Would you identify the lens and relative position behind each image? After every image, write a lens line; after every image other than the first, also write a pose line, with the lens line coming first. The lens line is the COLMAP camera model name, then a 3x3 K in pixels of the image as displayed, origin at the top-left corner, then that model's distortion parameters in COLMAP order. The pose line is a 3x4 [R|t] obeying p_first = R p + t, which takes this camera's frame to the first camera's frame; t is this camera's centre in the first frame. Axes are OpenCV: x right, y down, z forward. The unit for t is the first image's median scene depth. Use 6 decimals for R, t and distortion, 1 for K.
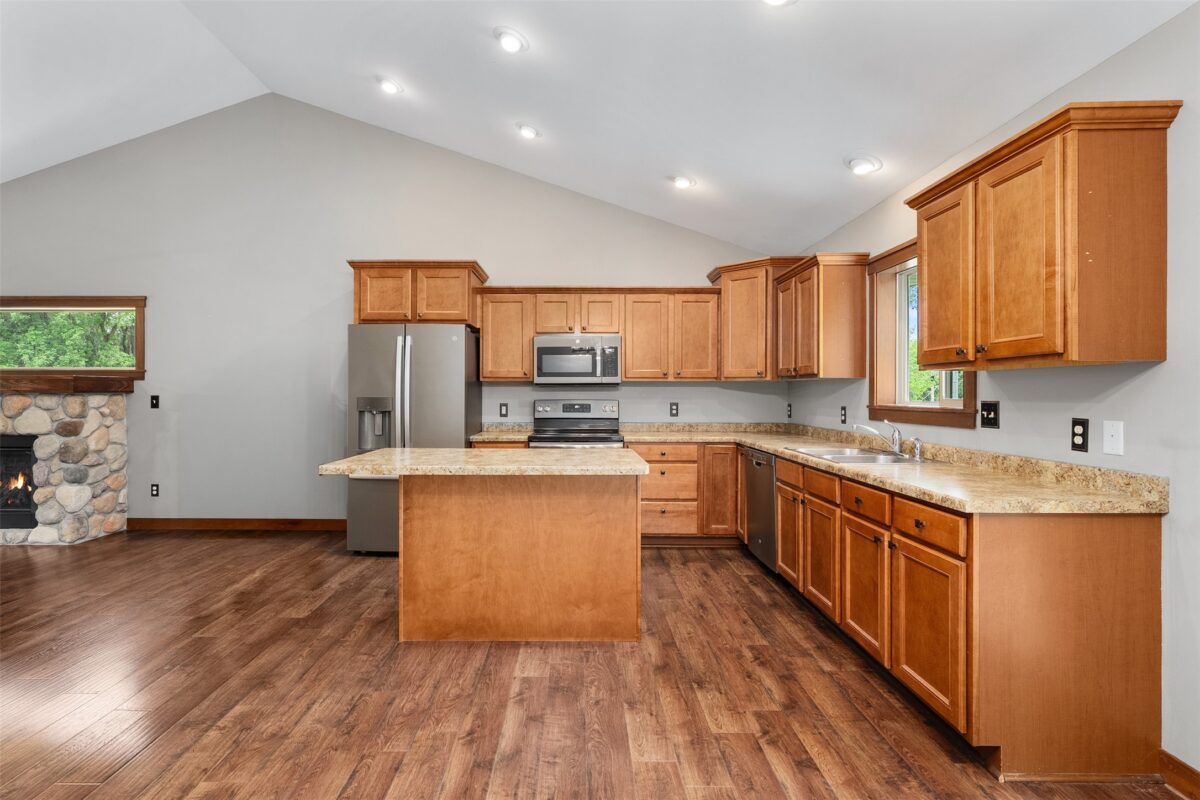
lens RADIAL K [[577.3, 0, 569.2], [0, 577.3, 394.6], [0, 0, 1]] dist [-0.000876, -0.000715]
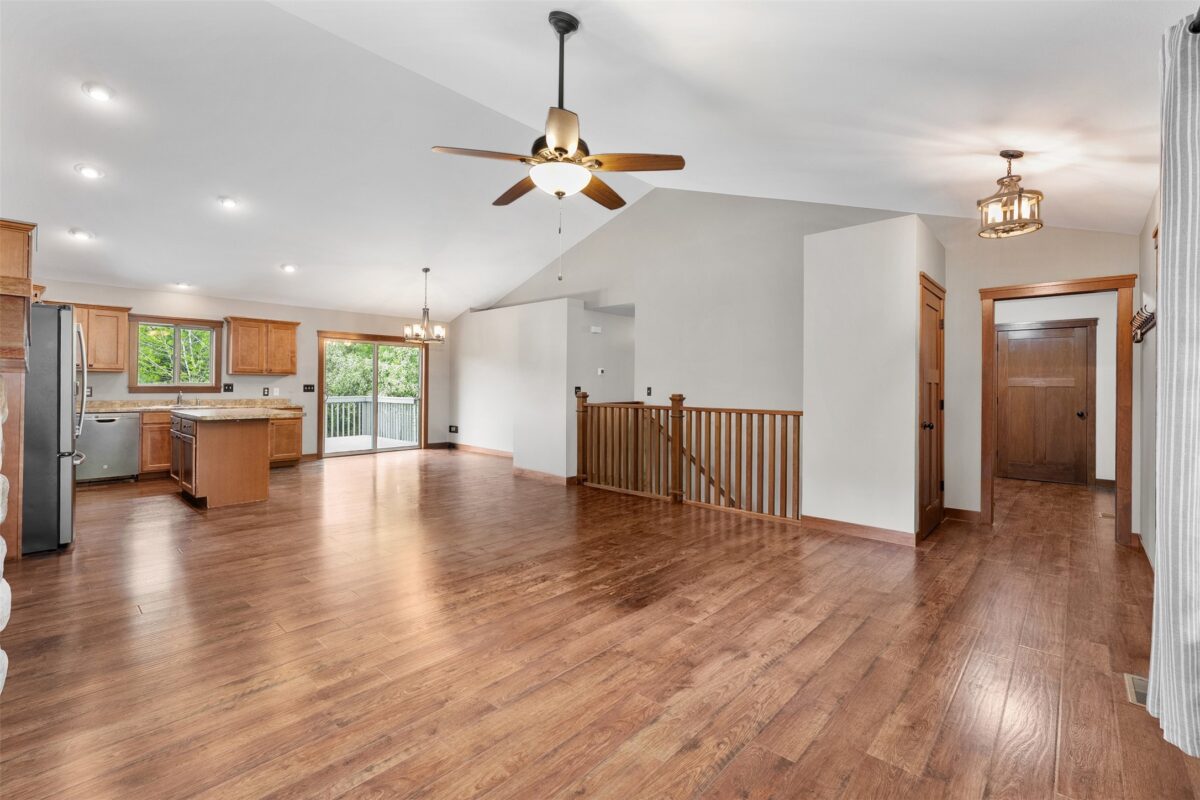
lens RADIAL K [[521.6, 0, 598.5], [0, 521.6, 383.9], [0, 0, 1]] dist [-0.001312, -0.000179]
pose [[-0.745474, -0.003955, 0.666523, -2.240104], [-0.007901, 0.999965, -0.002902, 0.005353], [-0.666488, -0.007429, -0.745478, 1.483345]]
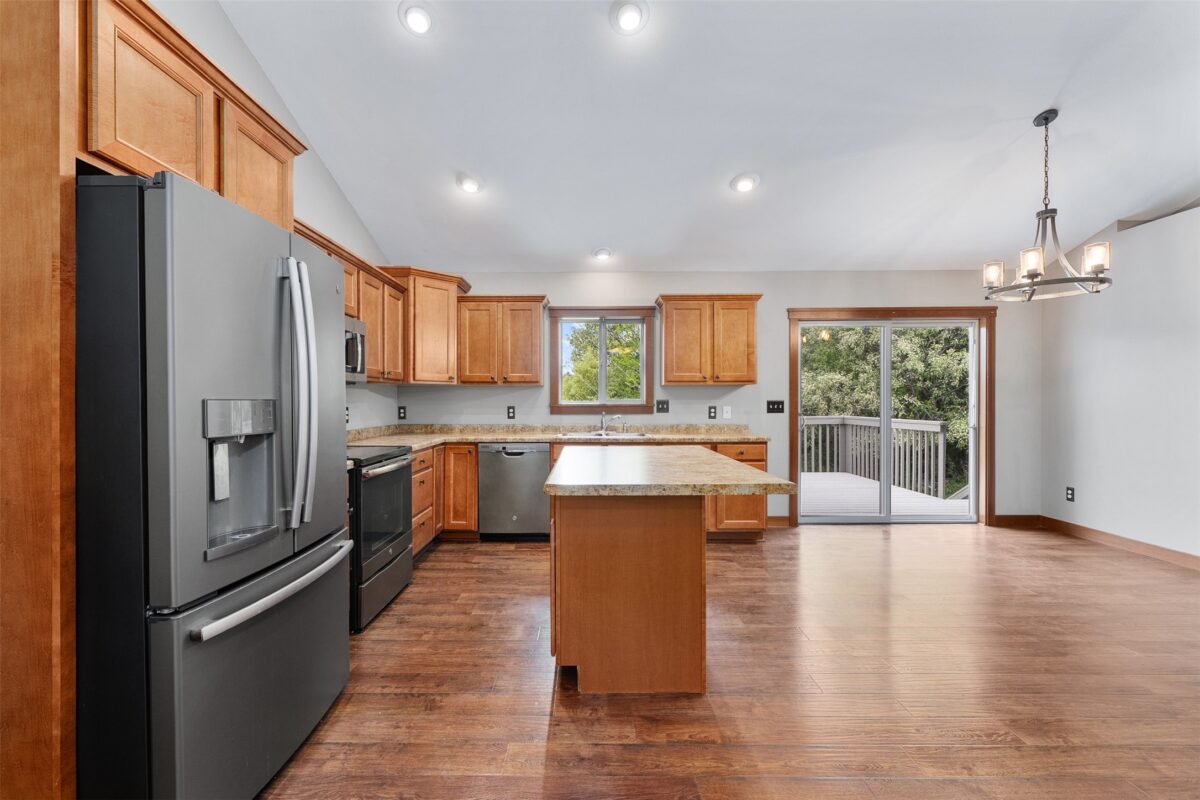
lens RADIAL K [[510.4, 0, 584.2], [0, 510.4, 404.1], [0, 0, 1]] dist [0.000394, -0.000126]
pose [[-0.004872, -0.008027, 0.999956, -0.934436], [0.003928, 0.999960, 0.008046, 0.008832], [-0.999980, 0.003967, -0.004841, 1.079717]]
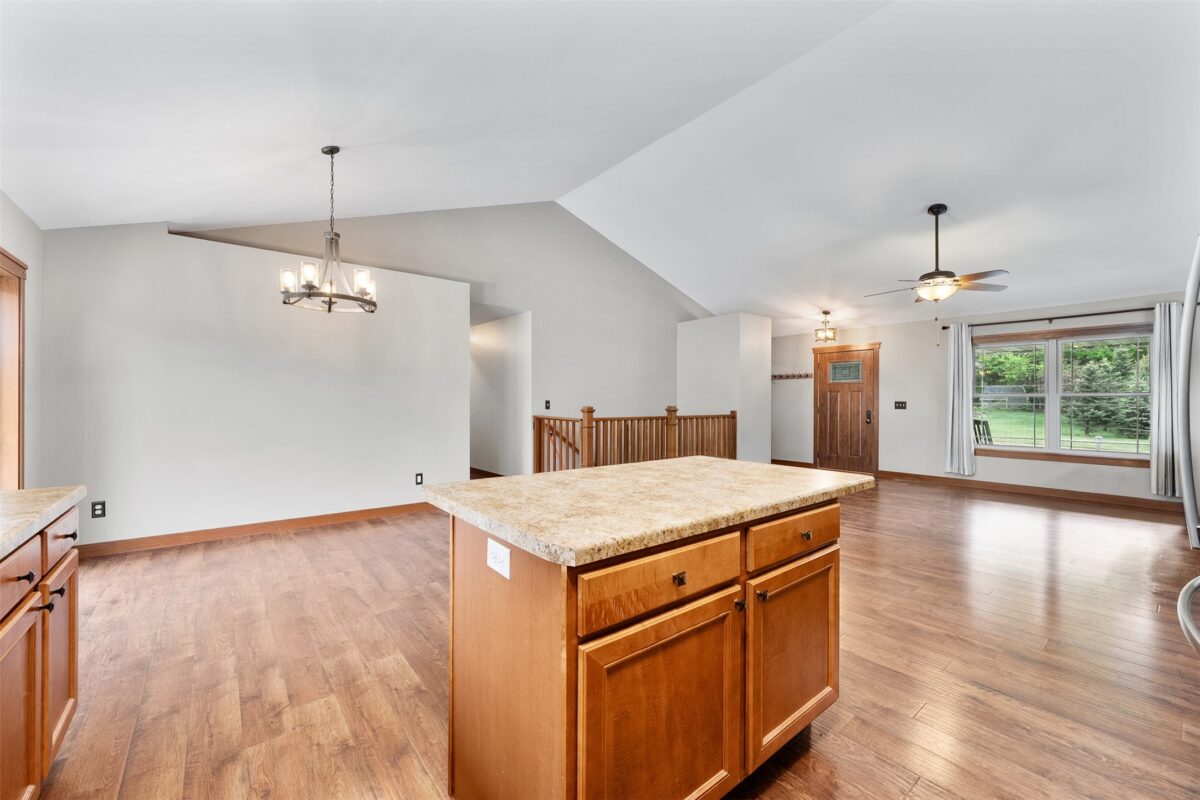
lens RADIAL K [[478.7, 0, 597.3], [0, 478.7, 402.0], [0, 0, 1]] dist [0.000511, 0.000151]
pose [[-0.773545, -0.001404, -0.633740, 0.297470], [-0.004804, 0.999982, 0.003650, 0.009168], [0.633723, 0.005868, -0.773538, 1.366816]]
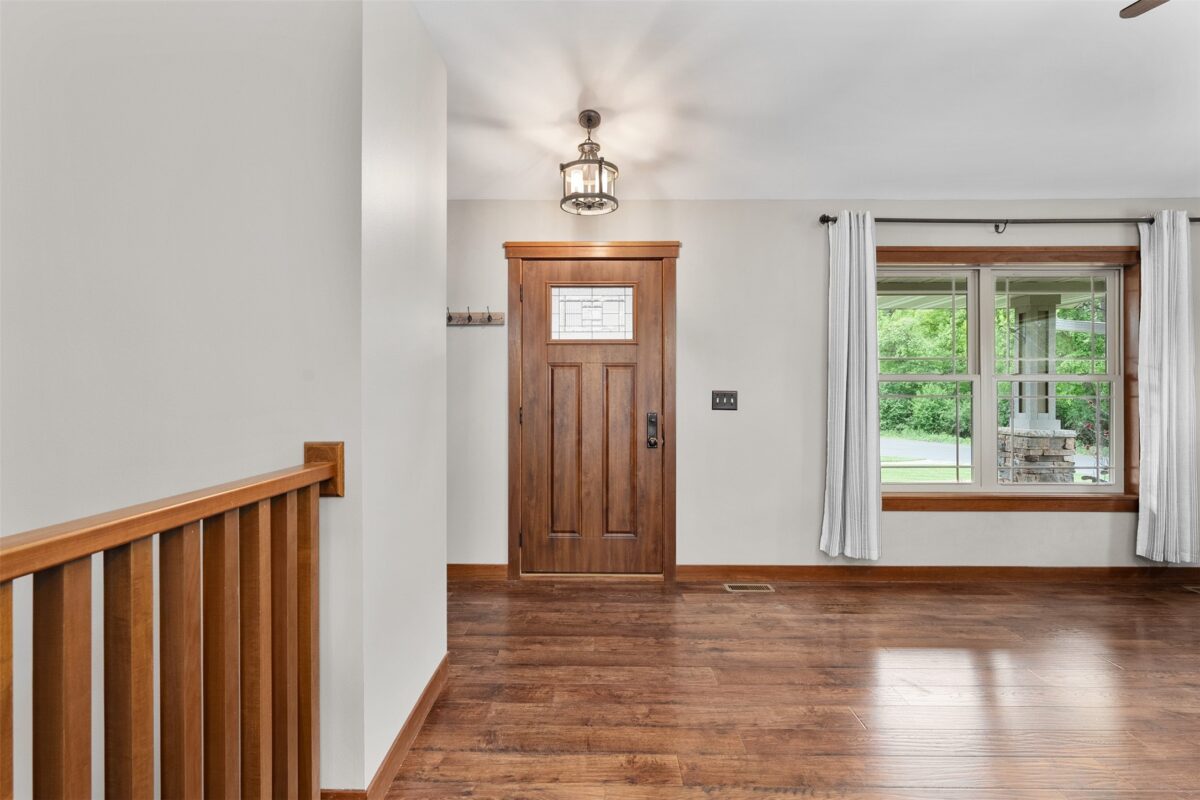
lens RADIAL K [[584.1, 0, 595.6], [0, 584.1, 393.4], [0, 0, 1]] dist [0.002426, 0.000146]
pose [[0.004861, -0.000049, -0.999988, -1.185363], [-0.004494, 0.999990, -0.000071, 0.013105], [0.999978, 0.004494, 0.004861, 0.215943]]
